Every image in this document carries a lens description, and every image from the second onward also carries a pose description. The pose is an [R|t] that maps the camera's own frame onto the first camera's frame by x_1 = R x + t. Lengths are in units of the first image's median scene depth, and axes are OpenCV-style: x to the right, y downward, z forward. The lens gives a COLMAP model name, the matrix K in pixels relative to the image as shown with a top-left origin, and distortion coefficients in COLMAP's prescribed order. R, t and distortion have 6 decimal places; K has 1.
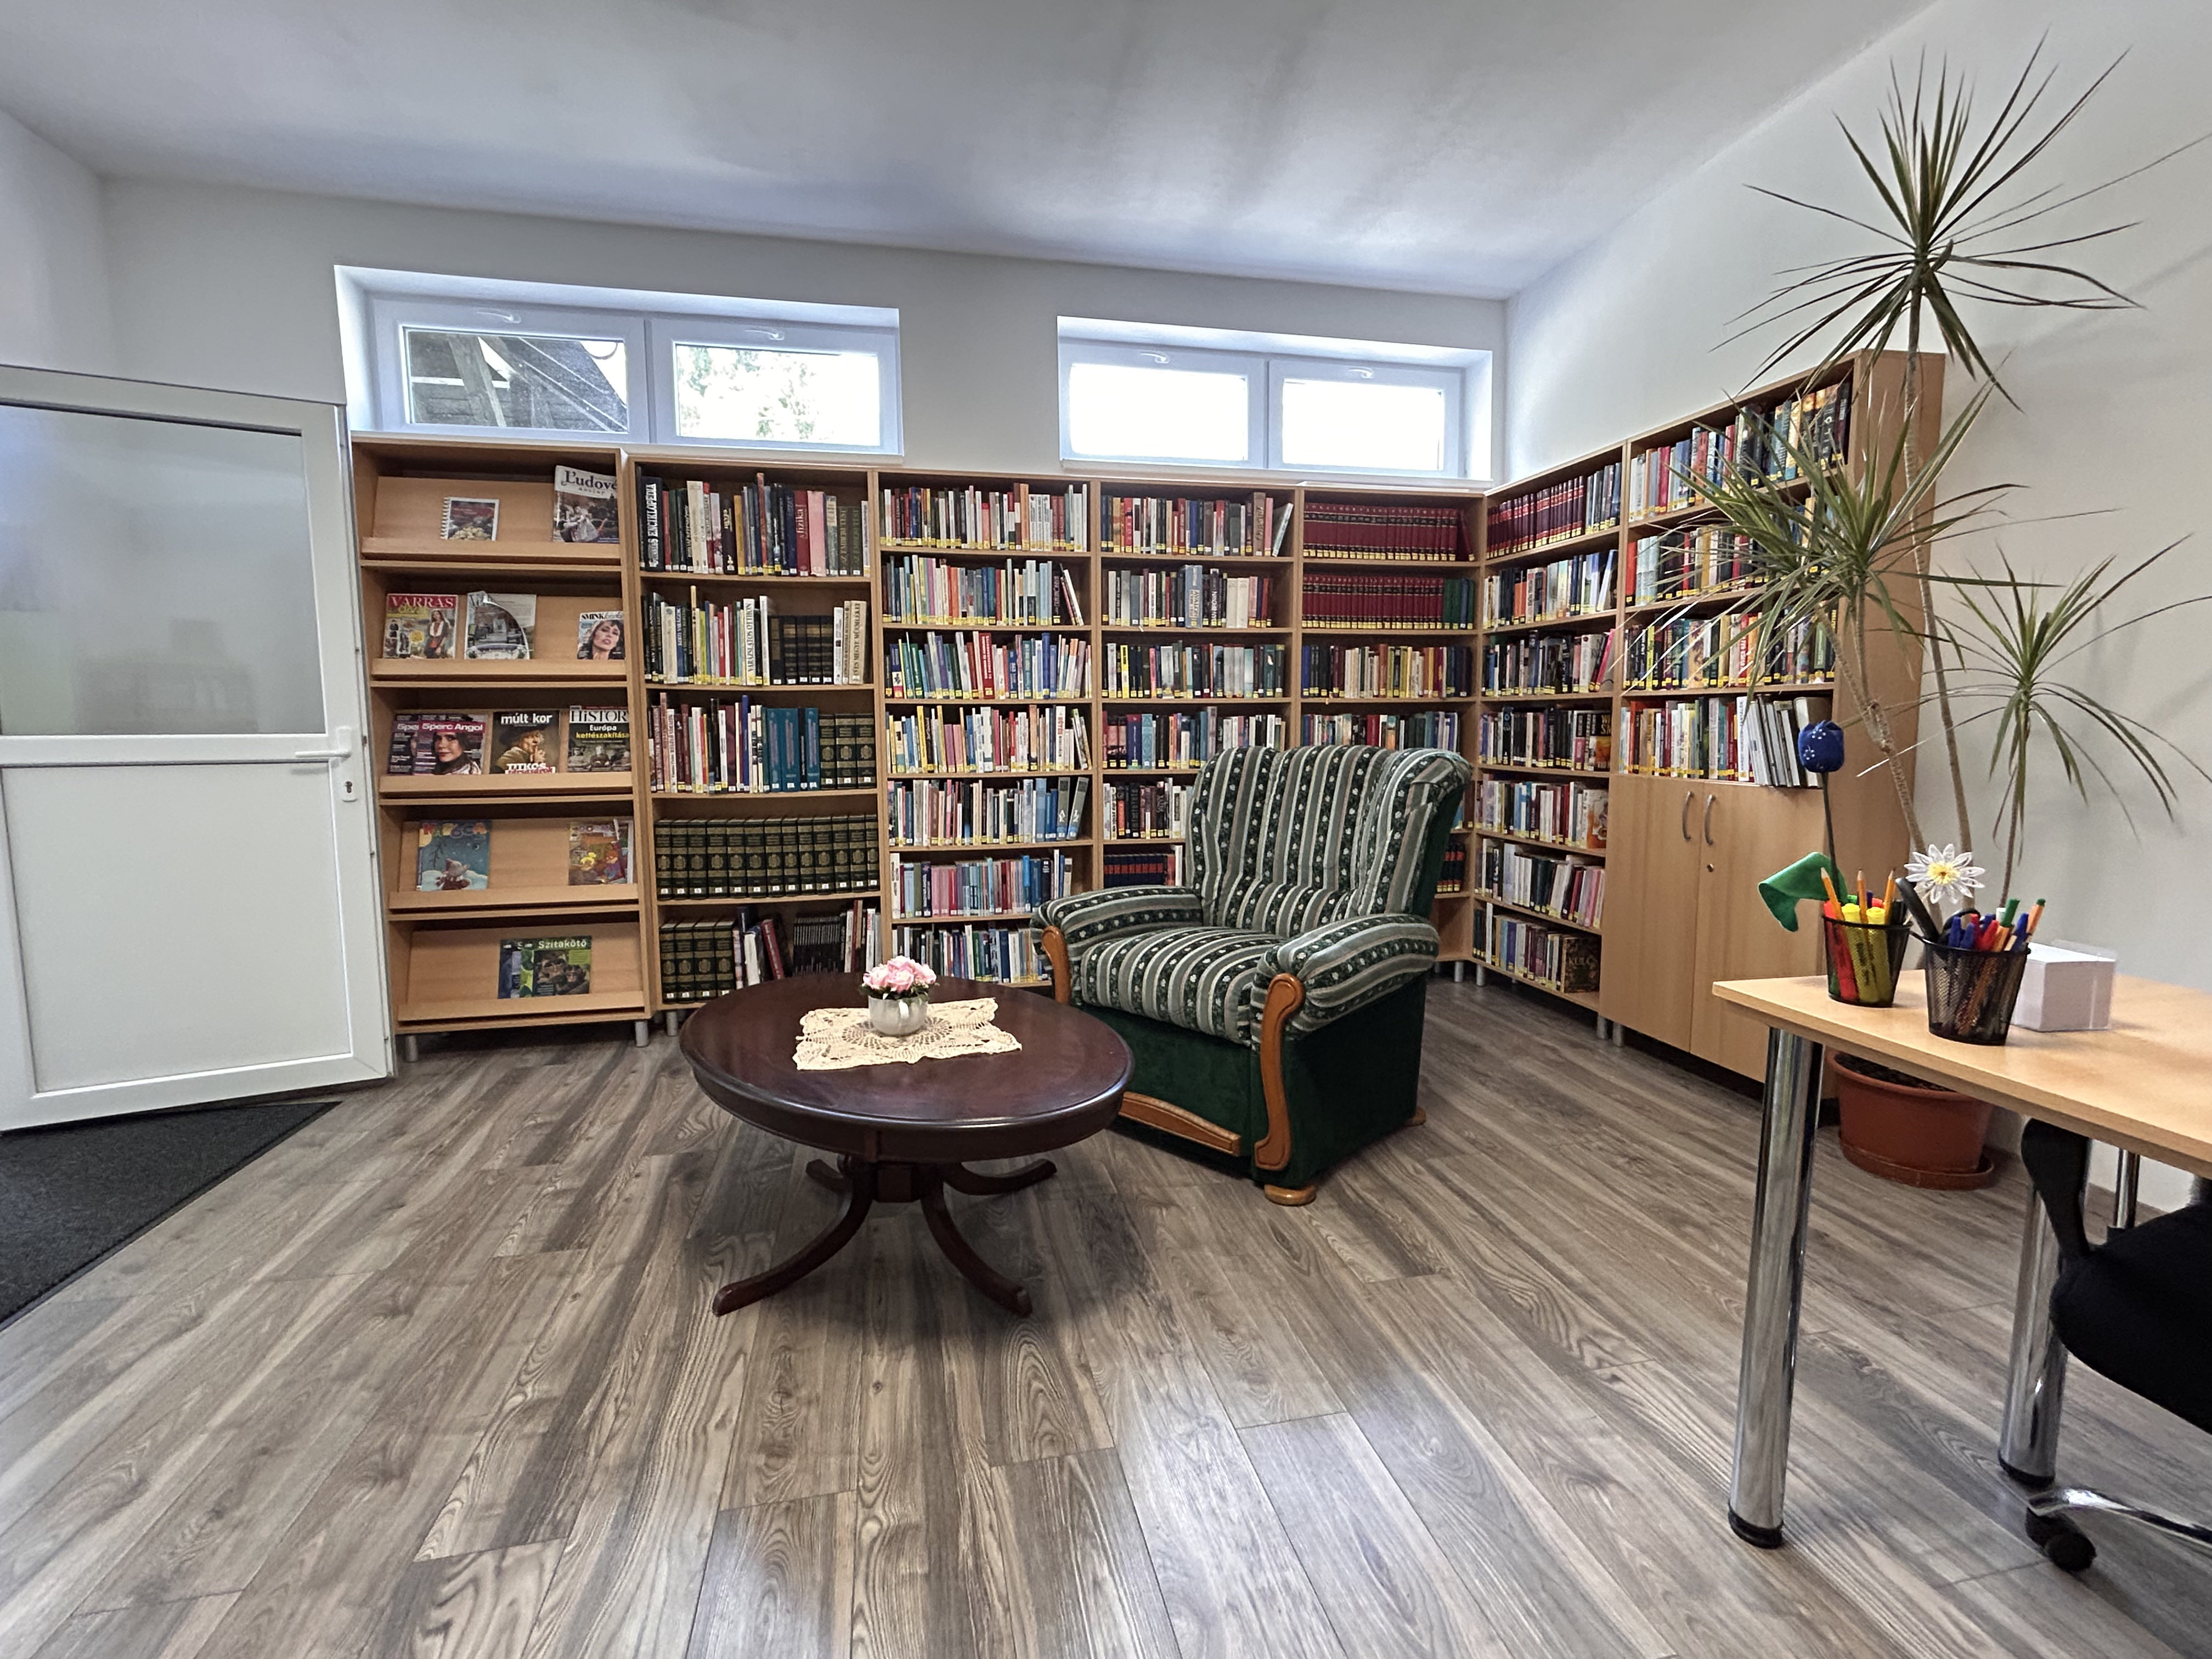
lens RADIAL K [[1002.4, 0, 1100.0], [0, 1002.4, 824.4], [0, 0, 1]] dist [-0.004078, 0.002610]
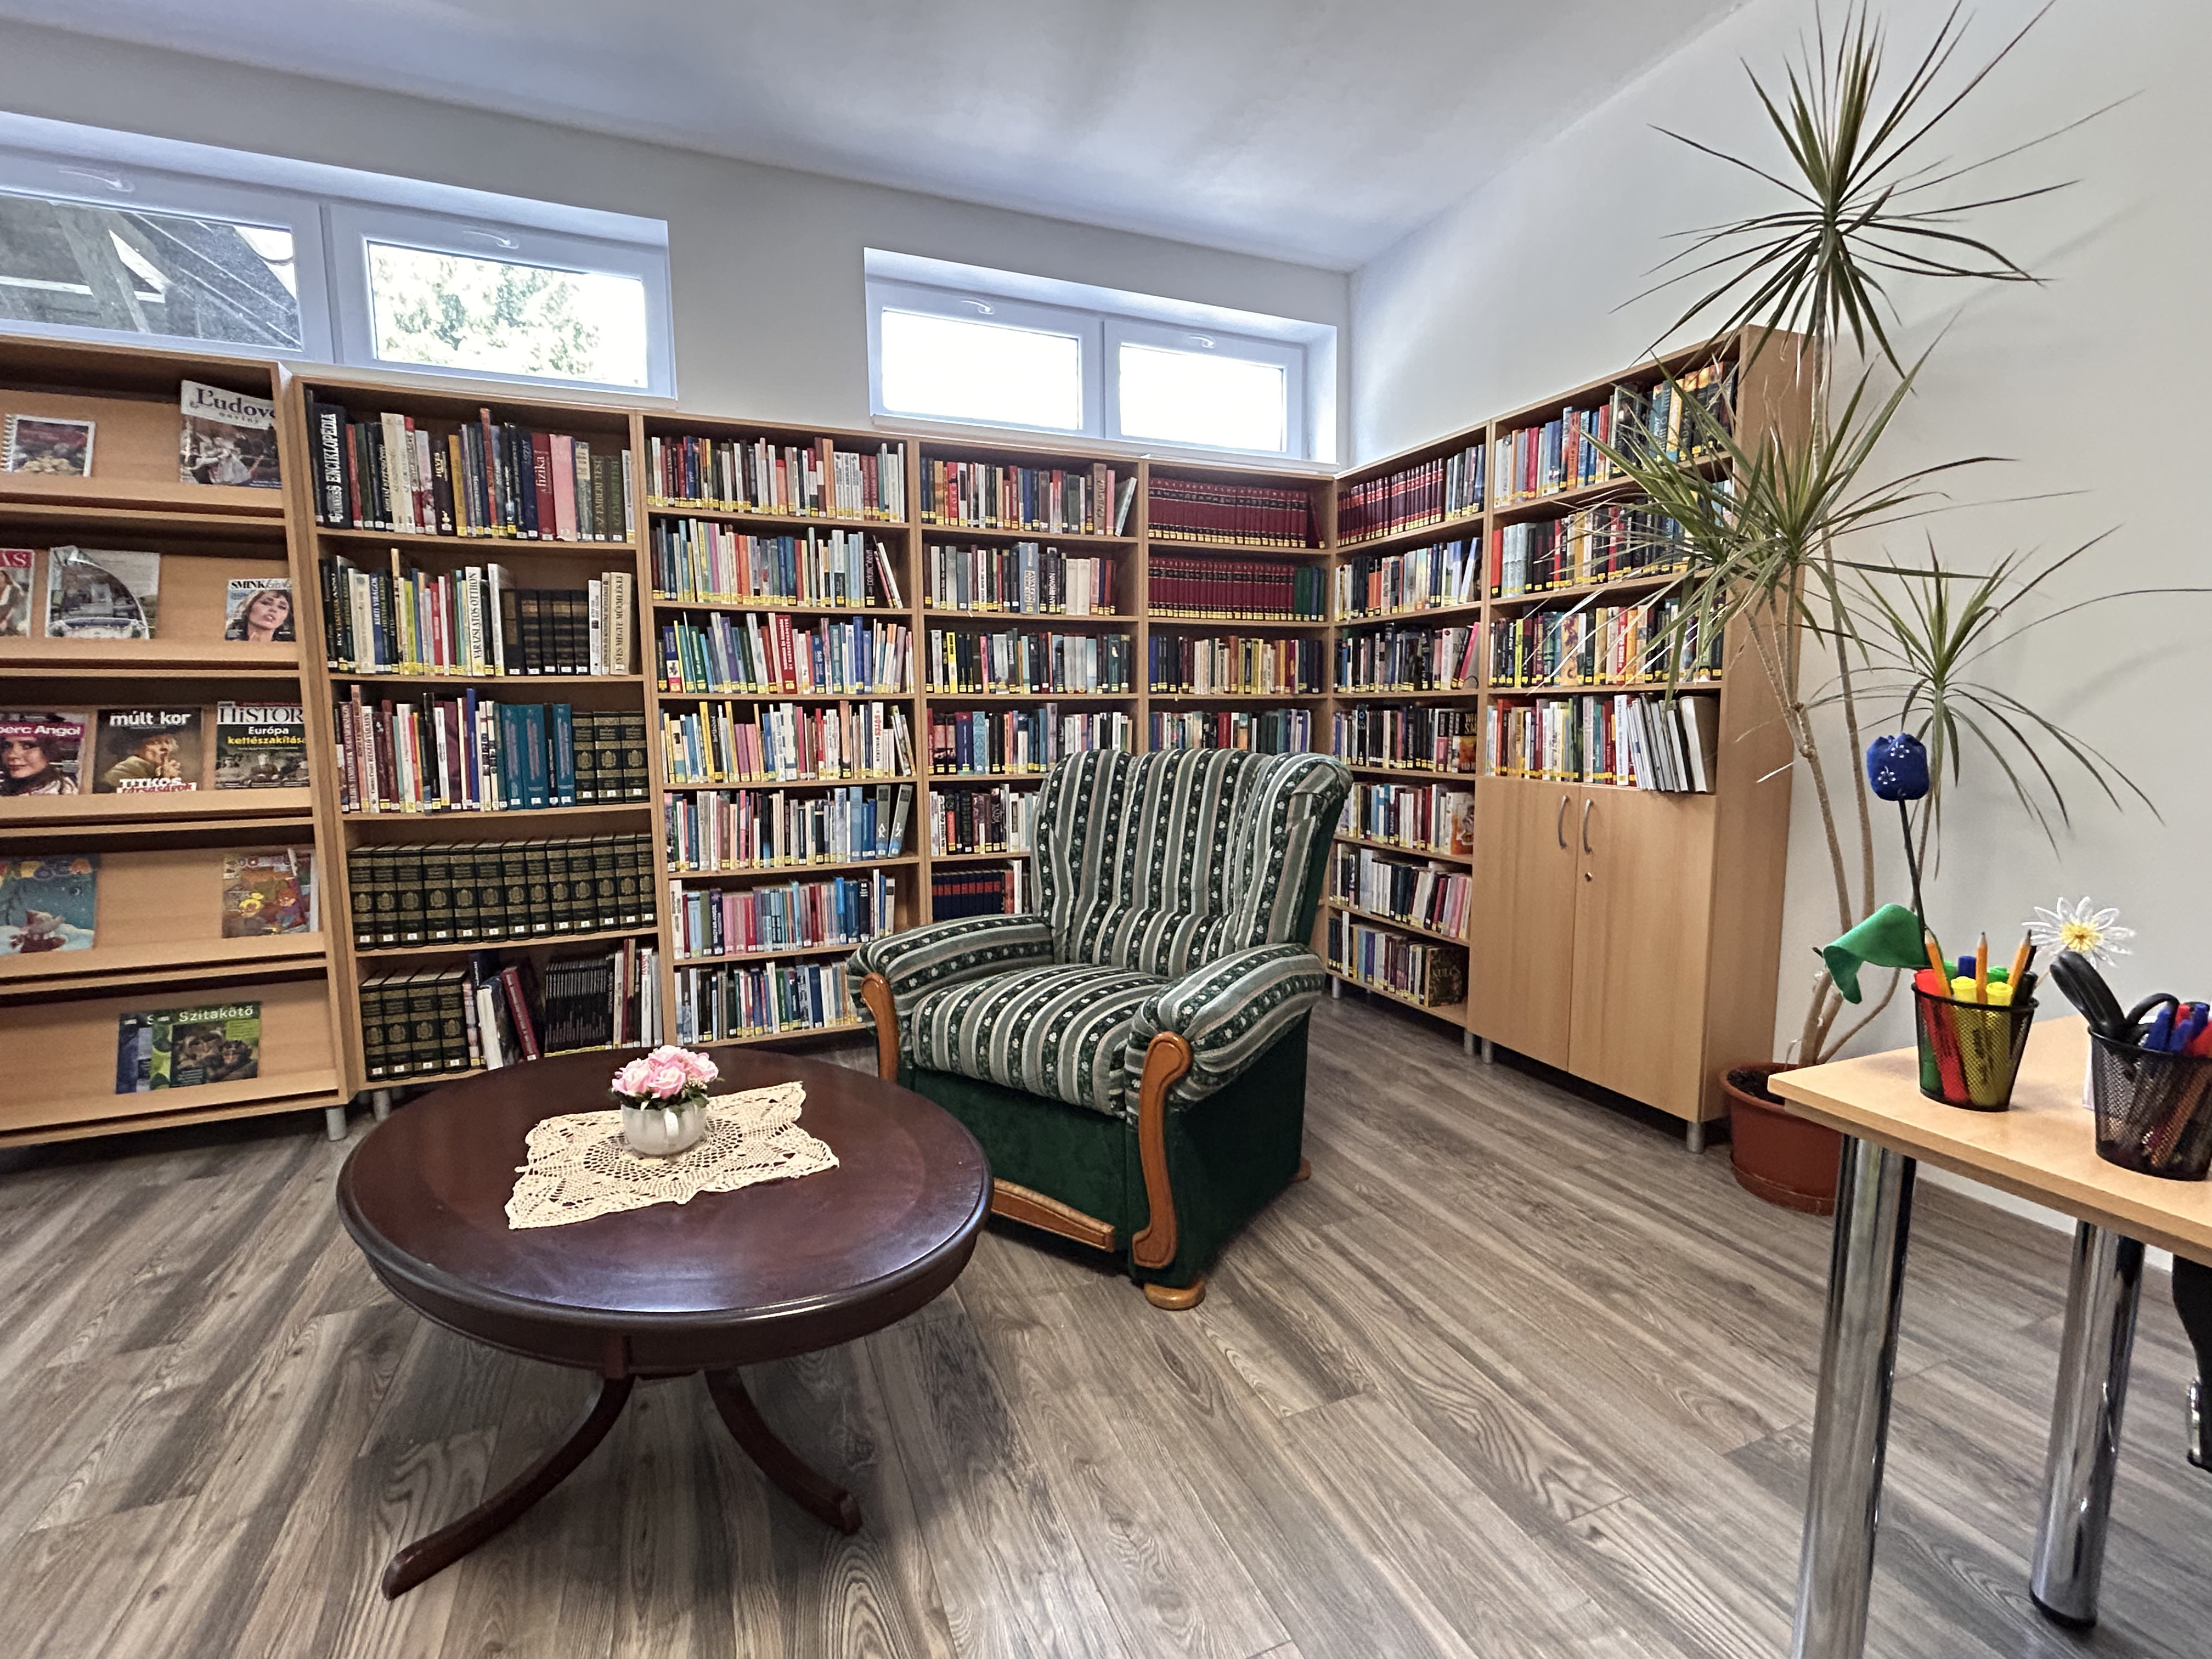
lens RADIAL K [[1002.4, 0, 1098.9], [0, 1002.4, 825.7], [0, 0, 1]] dist [-0.004078, 0.002610]
pose [[0.983525, -0.020194, 0.179641, -0.010063], [0.018685, 0.999775, 0.010087, -0.020136], [-0.179804, -0.006564, 0.983681, 0.136961]]
